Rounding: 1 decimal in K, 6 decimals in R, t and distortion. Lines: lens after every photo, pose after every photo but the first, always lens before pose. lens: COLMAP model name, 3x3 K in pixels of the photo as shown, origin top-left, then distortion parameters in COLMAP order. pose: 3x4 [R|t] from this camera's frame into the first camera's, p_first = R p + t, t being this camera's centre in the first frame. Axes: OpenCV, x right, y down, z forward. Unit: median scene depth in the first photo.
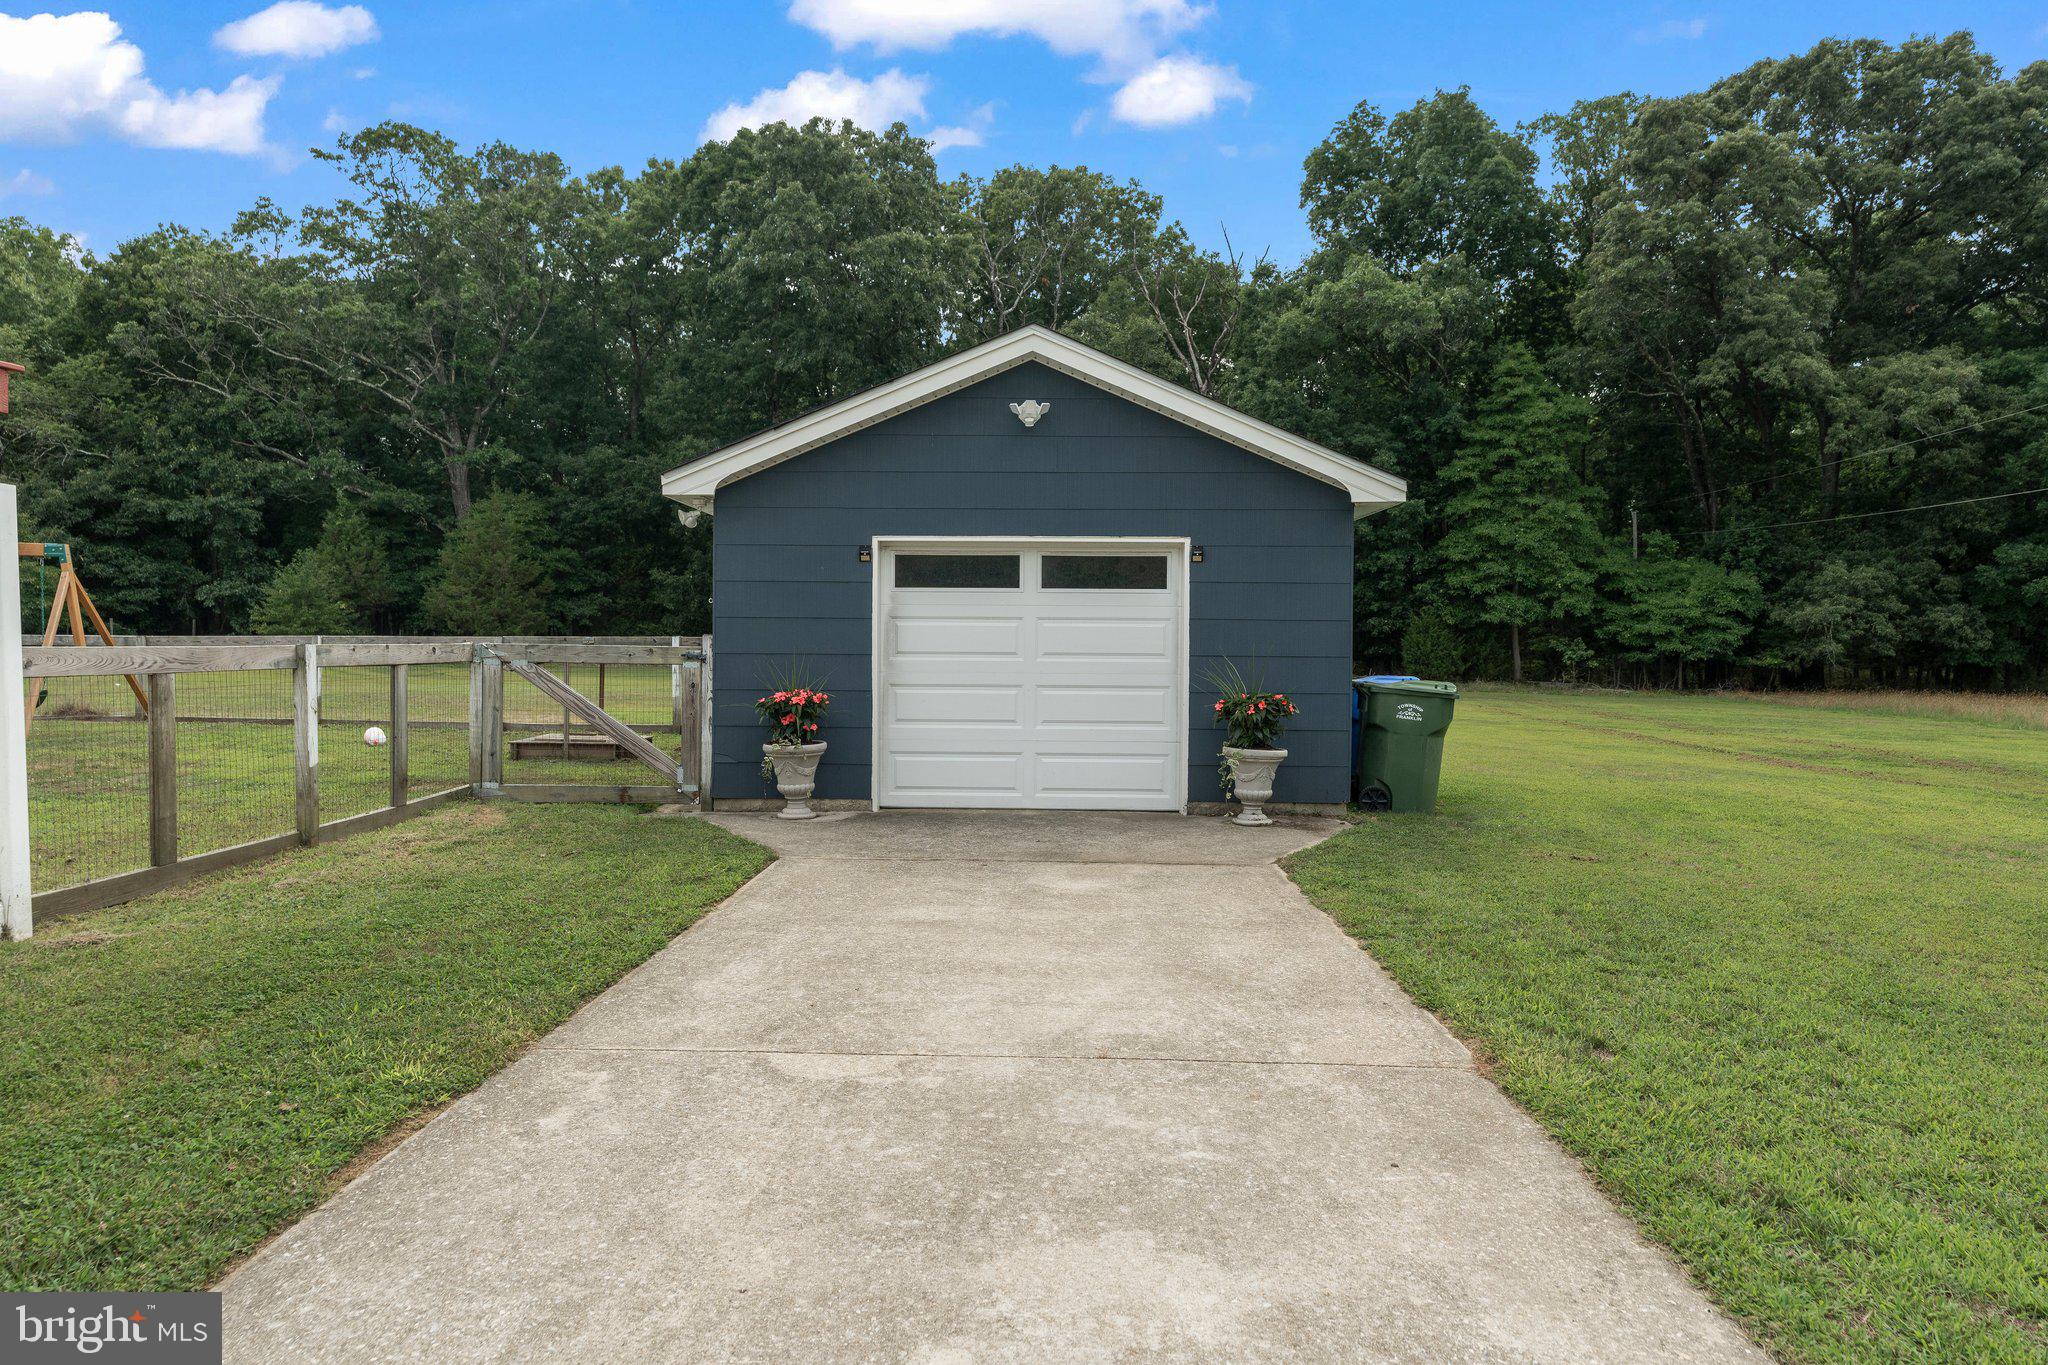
lens RADIAL K [[1368.3, 0, 1017.5], [0, 1368.3, 670.2], [0, 0, 1]] dist [0.002536, -0.010217]
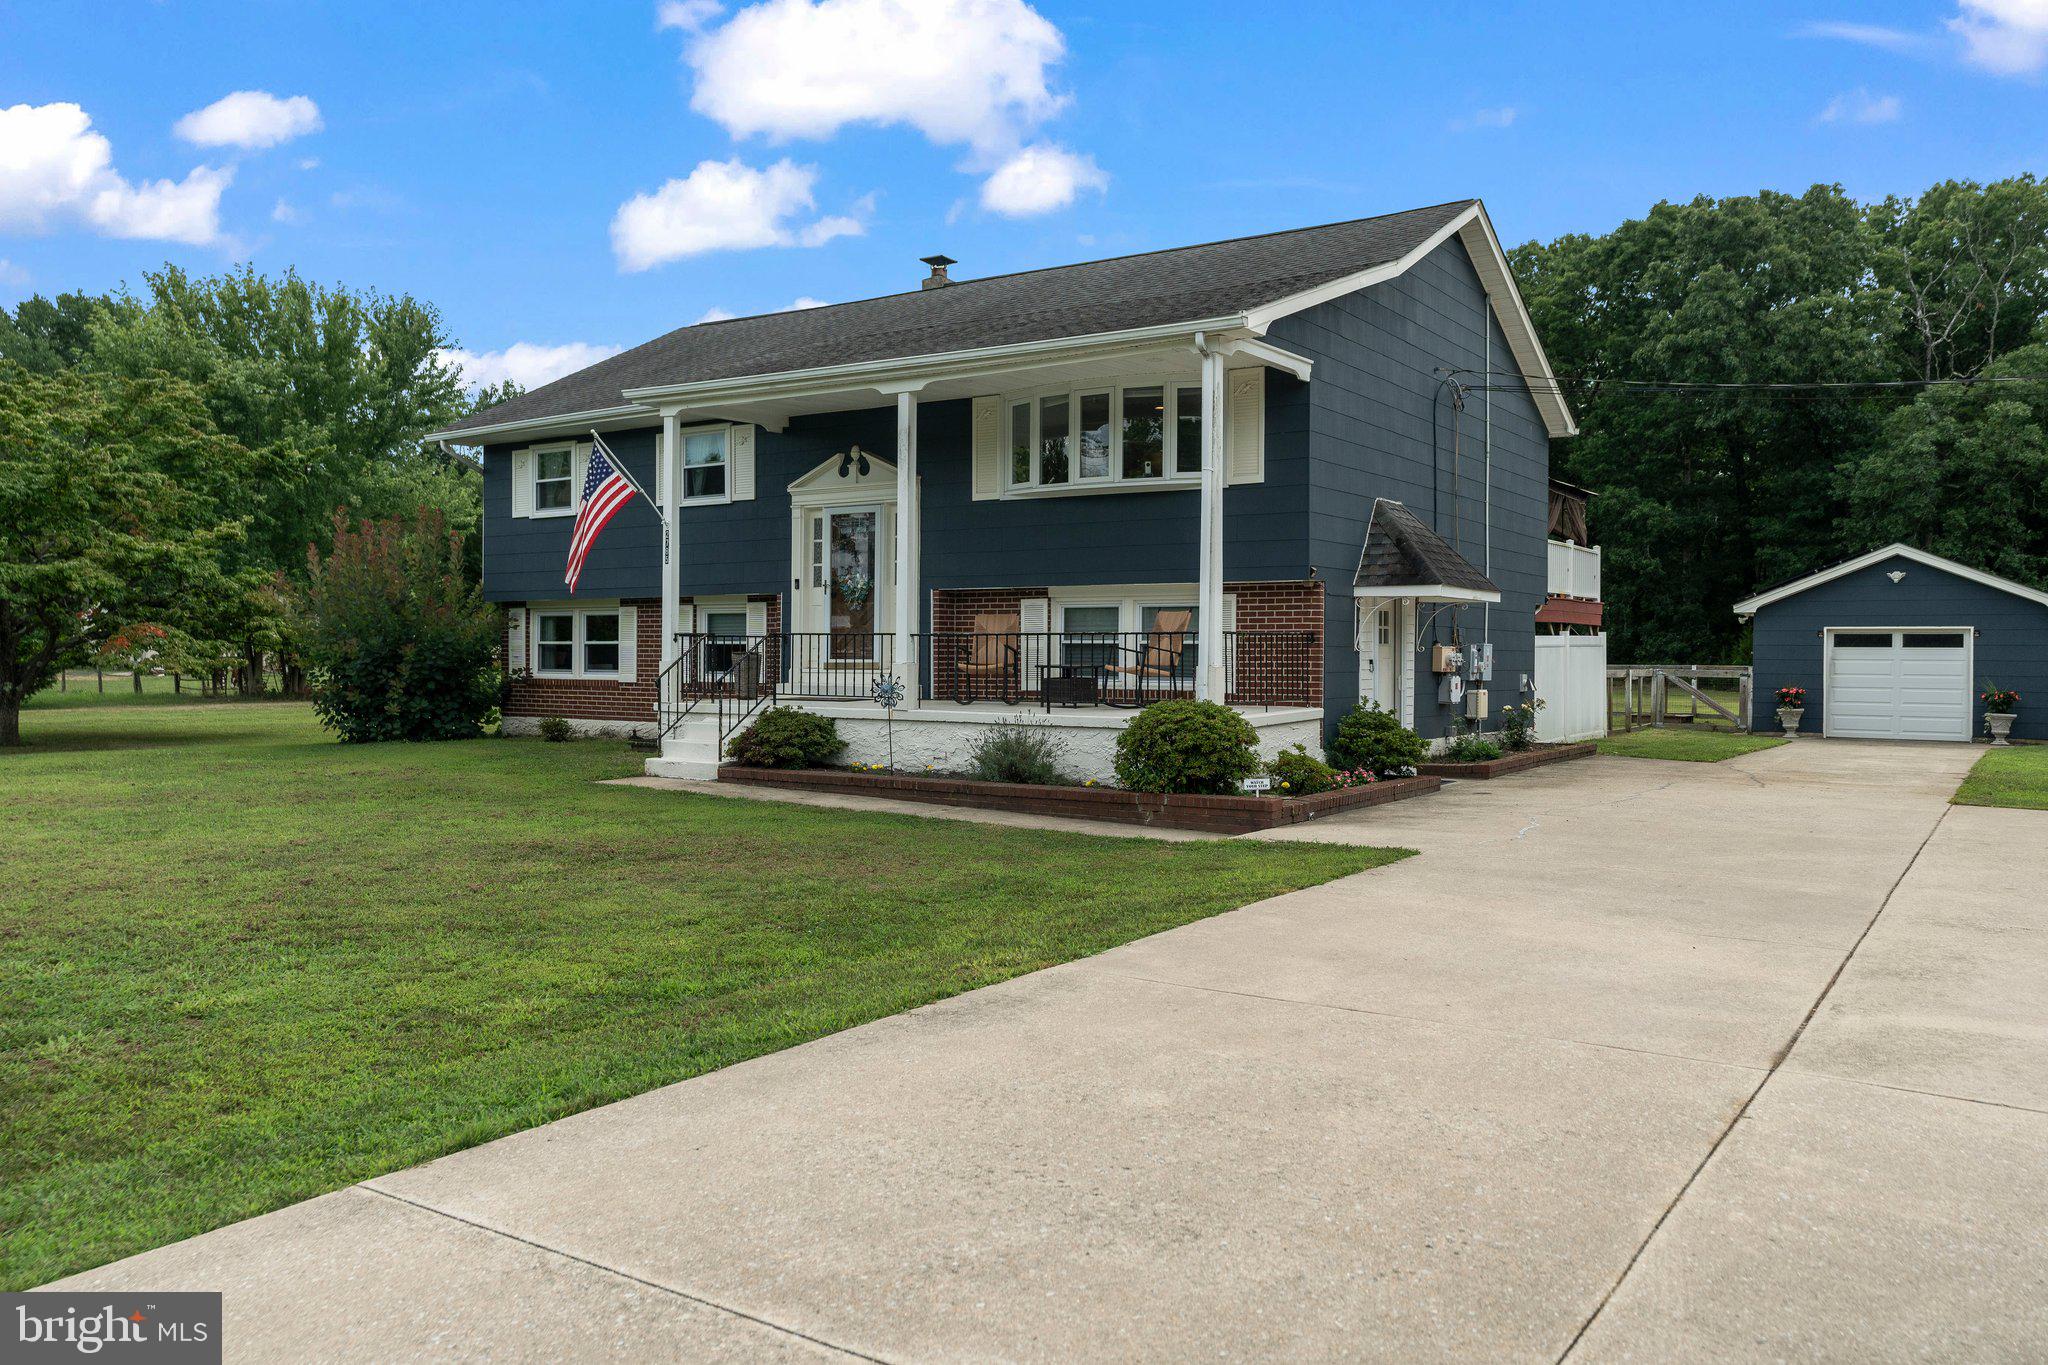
lens RADIAL K [[1620.9, 0, 962.9], [0, 1620.9, 665.5], [0, 0, 1]] dist [0.000119, -0.010222]
pose [[0.845096, 0.002491, -0.534608, 0.030812], [-0.012990, 0.999790, -0.015875, 0.008363], [0.534456, 0.020361, 0.844951, -0.492972]]
